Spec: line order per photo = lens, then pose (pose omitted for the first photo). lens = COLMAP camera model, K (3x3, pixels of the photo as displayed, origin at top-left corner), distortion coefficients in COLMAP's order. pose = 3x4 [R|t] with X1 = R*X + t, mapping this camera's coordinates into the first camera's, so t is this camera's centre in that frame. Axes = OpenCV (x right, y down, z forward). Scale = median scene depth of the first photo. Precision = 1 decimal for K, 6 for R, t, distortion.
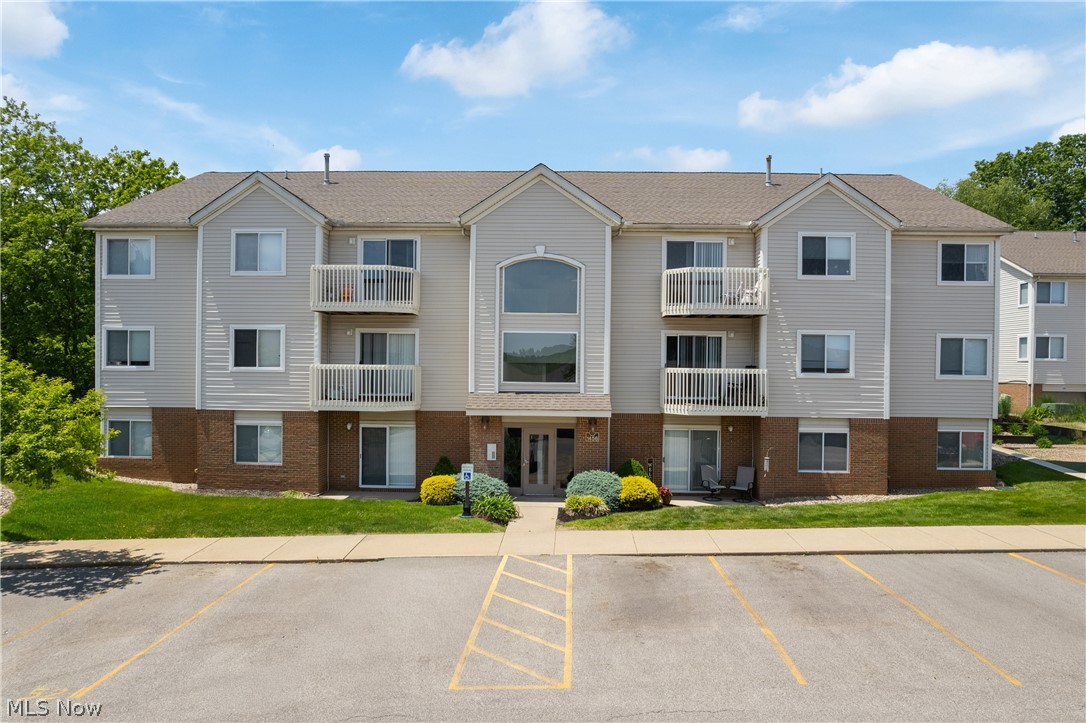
lens RADIAL K [[689.0, 0, 541.7], [0, 689.0, 366.3], [0, 0, 1]] dist [-0.021290, 0.000134]
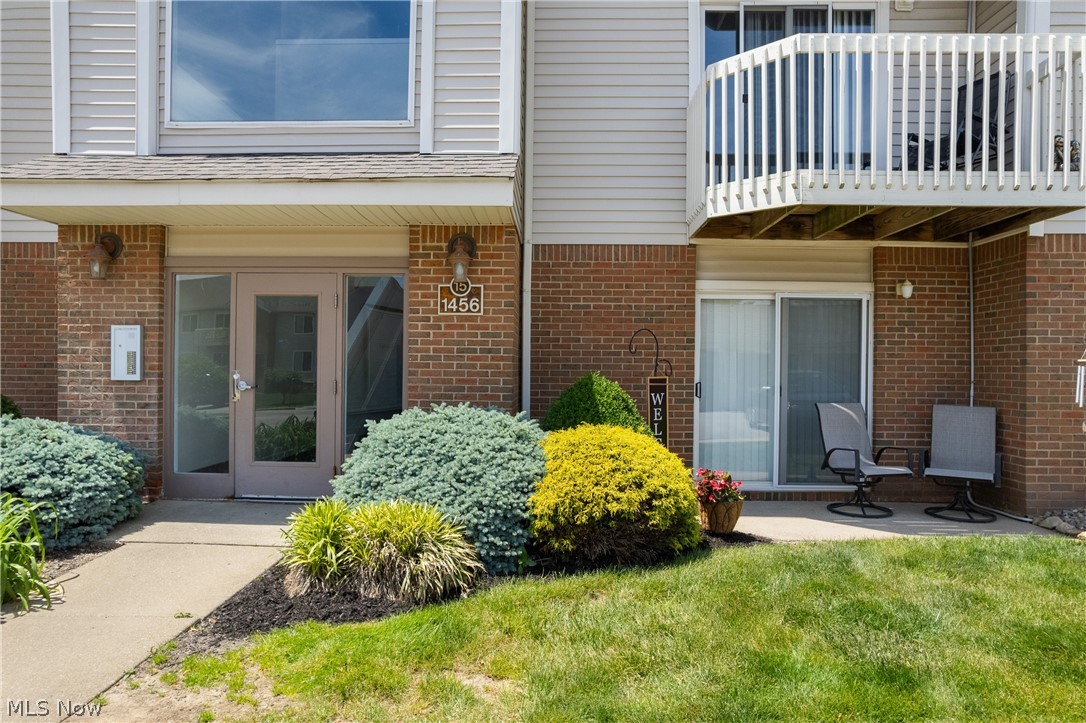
lens RADIAL K [[689.0, 0, 542.6], [0, 689.0, 361.7], [0, 0, 1]] dist [-0.021290, 0.000134]
pose [[0.999996, -0.002033, 0.001925, 0.112402], [0.002041, 0.999990, -0.003993, 0.136009], [-0.001917, 0.003997, 0.999990, 0.737374]]
